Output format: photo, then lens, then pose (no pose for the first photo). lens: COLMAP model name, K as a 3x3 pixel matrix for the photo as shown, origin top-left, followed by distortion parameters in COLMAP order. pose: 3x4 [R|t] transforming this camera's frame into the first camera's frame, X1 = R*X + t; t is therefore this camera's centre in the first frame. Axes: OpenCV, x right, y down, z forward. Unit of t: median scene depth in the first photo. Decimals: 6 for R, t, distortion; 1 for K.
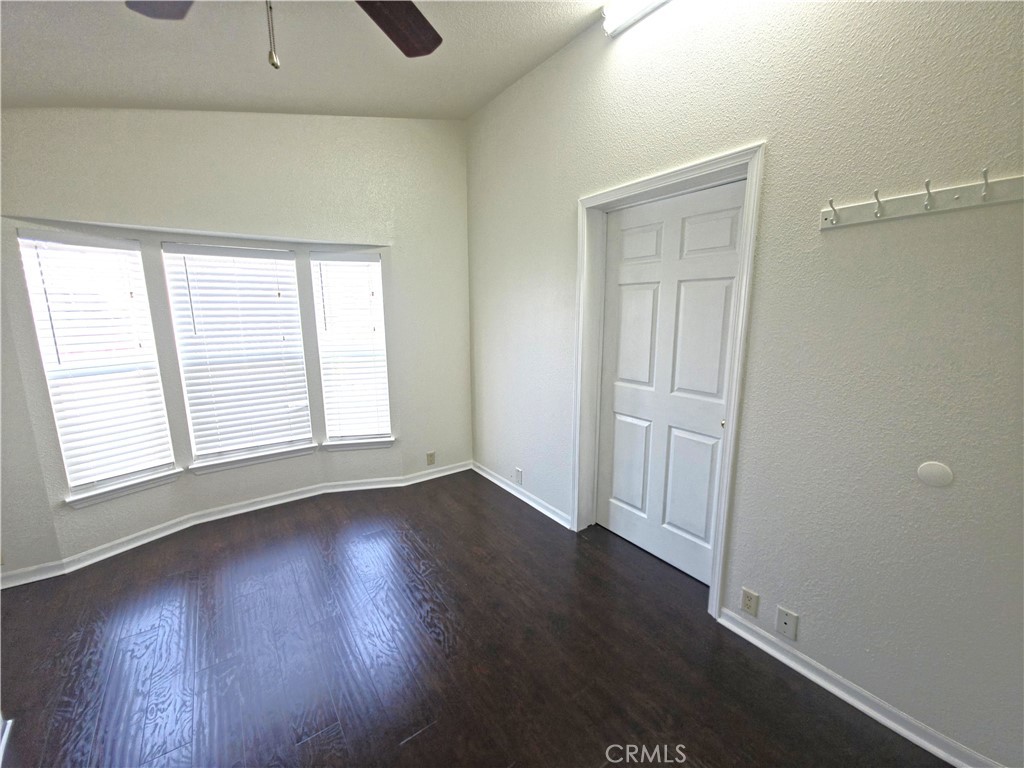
lens RADIAL K [[411.3, 0, 515.4], [0, 411.3, 388.9], [0, 0, 1]] dist [0.002364, -0.000175]
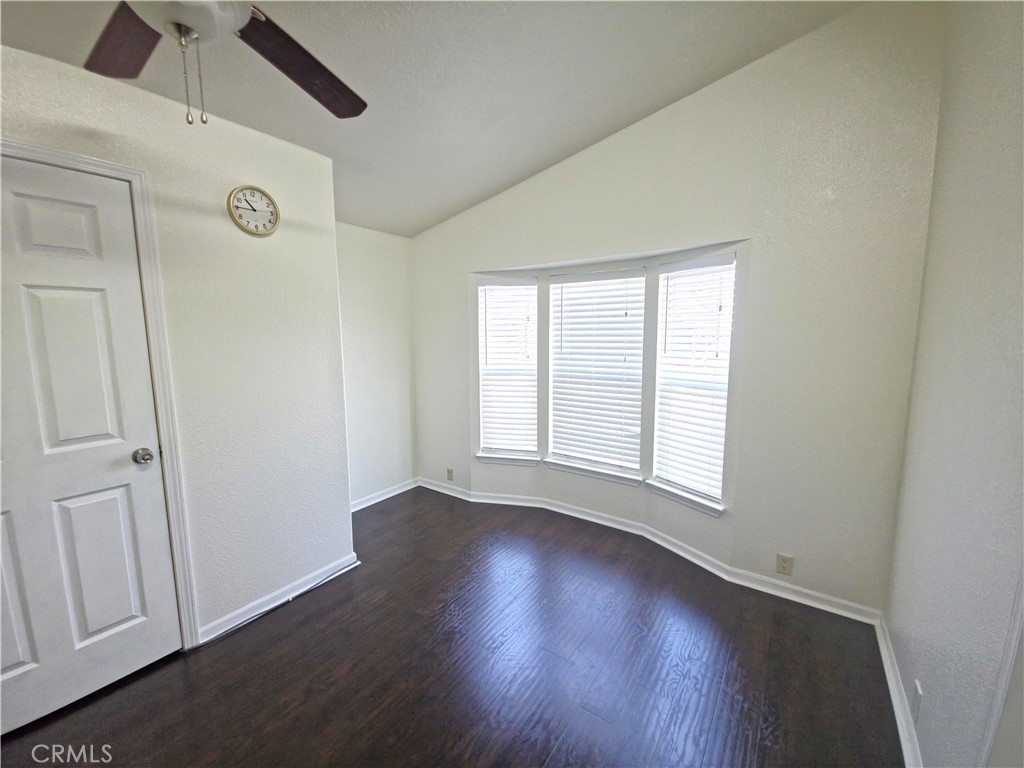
lens RADIAL K [[411.3, 0, 508.1], [0, 411.3, 385.4], [0, 0, 1]] dist [0.002364, -0.000175]
pose [[0.316658, 0.122600, -0.940583, 0.261311], [-0.176670, 0.981883, 0.068505, -0.080573], [0.931942, 0.144480, 0.332581, 0.436939]]
